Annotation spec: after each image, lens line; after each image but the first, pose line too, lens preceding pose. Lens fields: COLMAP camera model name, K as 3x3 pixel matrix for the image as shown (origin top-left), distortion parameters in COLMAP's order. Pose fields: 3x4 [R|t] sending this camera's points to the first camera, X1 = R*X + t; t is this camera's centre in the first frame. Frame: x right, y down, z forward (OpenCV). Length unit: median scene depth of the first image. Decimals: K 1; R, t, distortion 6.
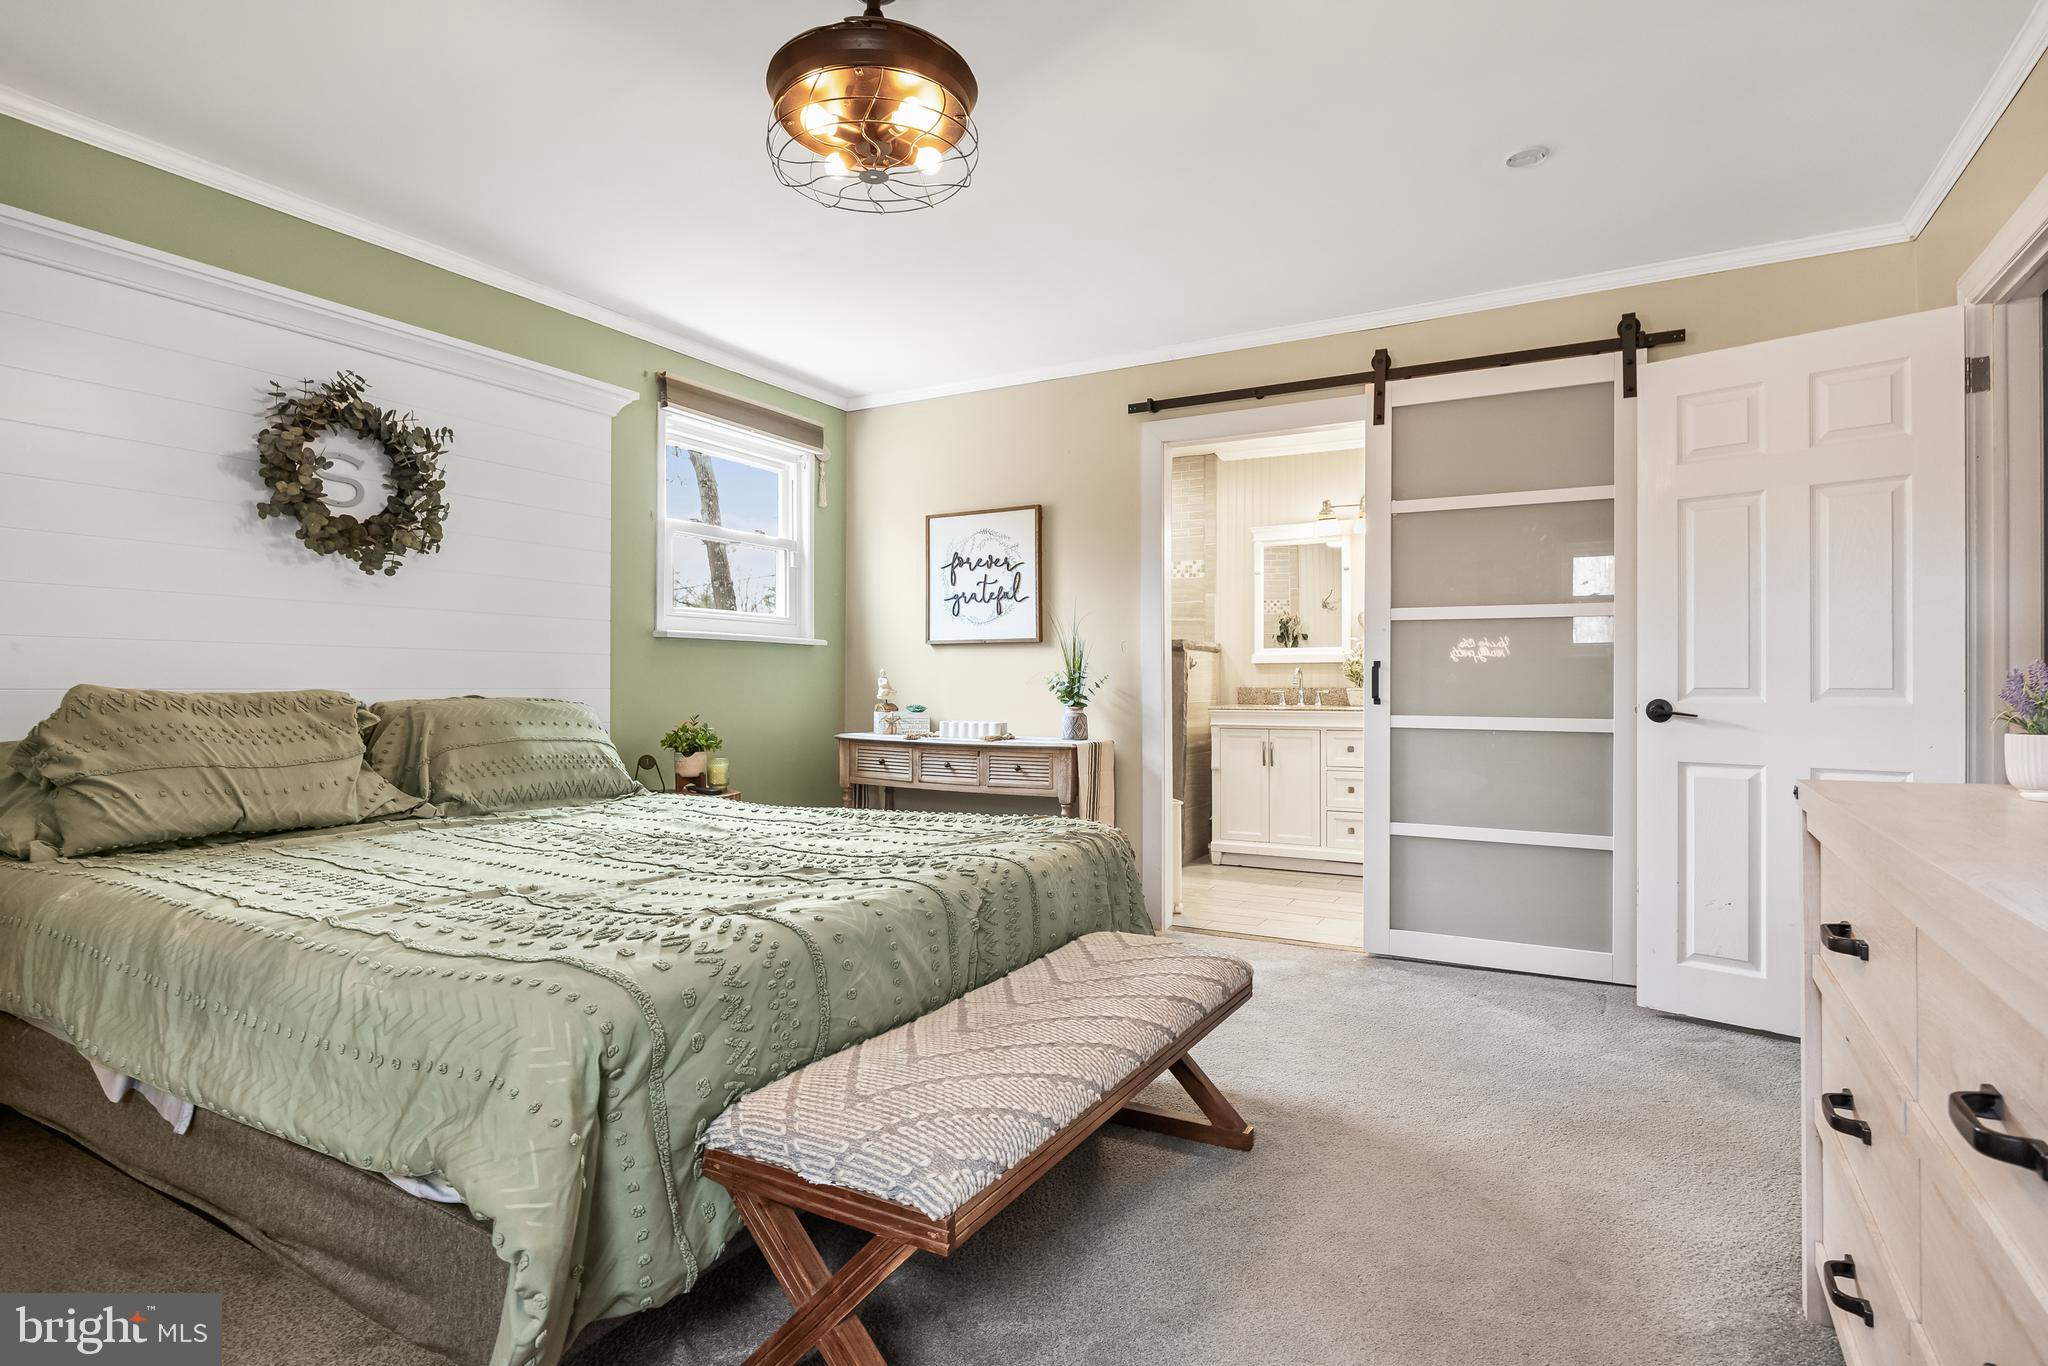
lens RADIAL K [[1040.7, 0, 1016.3], [0, 1040.7, 684.9], [0, 0, 1]] dist [0.000336, 0.000008]
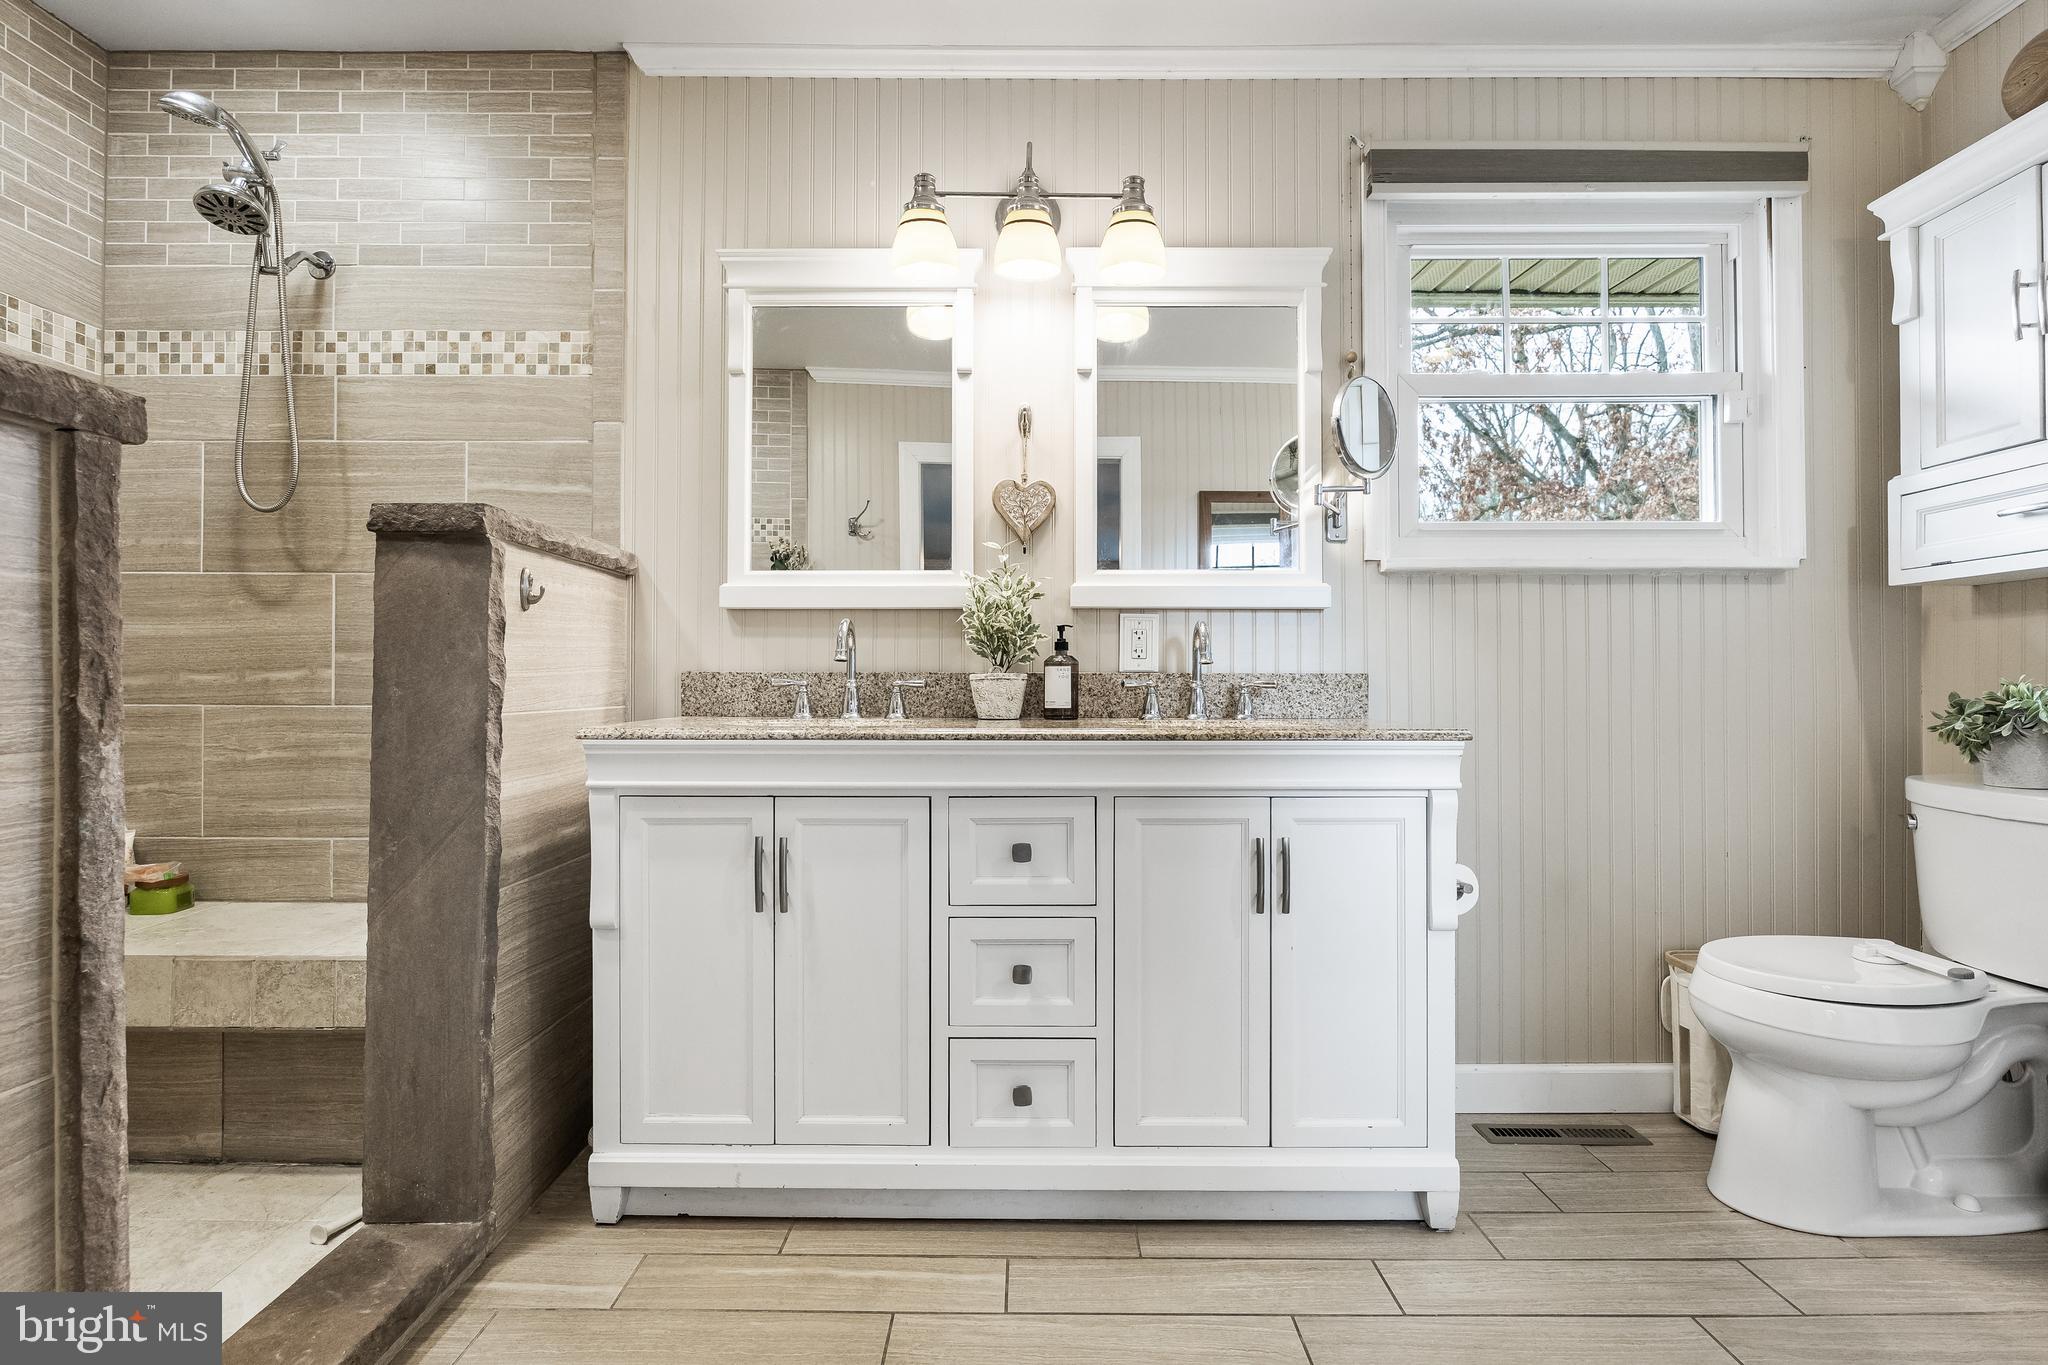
lens RADIAL K [[988.5, 0, 1020.4], [0, 988.5, 681.0], [0, 0, 1]] dist [-0.002331, -0.000056]
pose [[0.868635, 0.002654, 0.495445, 0.147233], [-0.002589, 0.999996, -0.000816, 0.006002], [-0.495446, -0.000574, 0.868639, 0.652509]]
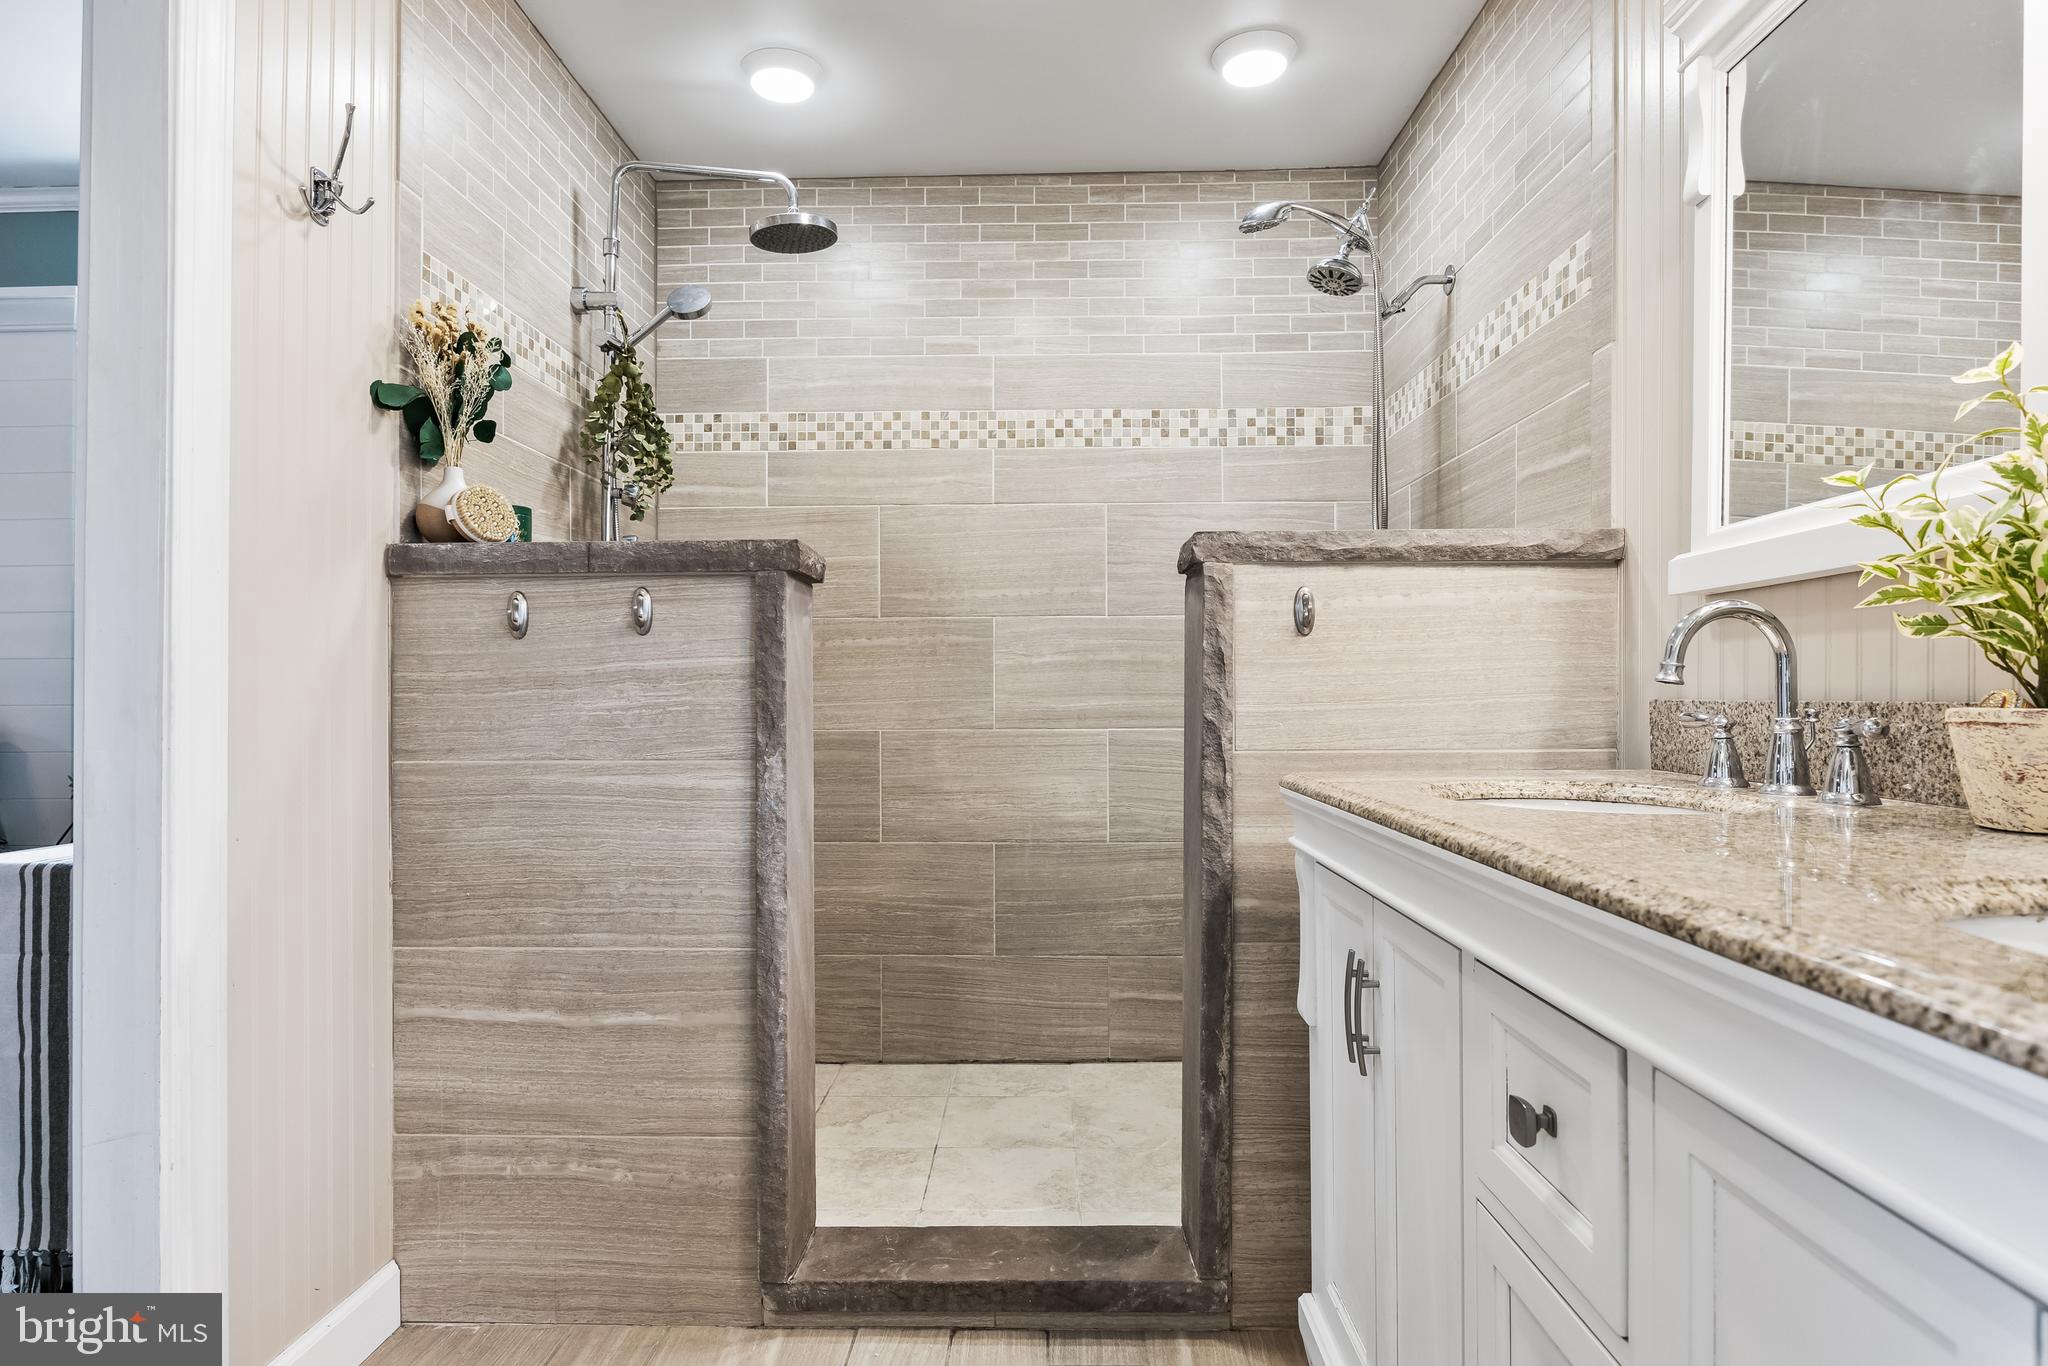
lens RADIAL K [[1109.9, 0, 1028.6], [0, 1109.9, 687.1], [0, 0, 1]] dist [-0.000122, -0.000157]
pose [[0.492663, -0.009478, -0.870169, 0.381058], [0.005332, 0.999955, -0.007873, 0.000614], [0.870204, -0.000761, 0.492691, 0.775109]]
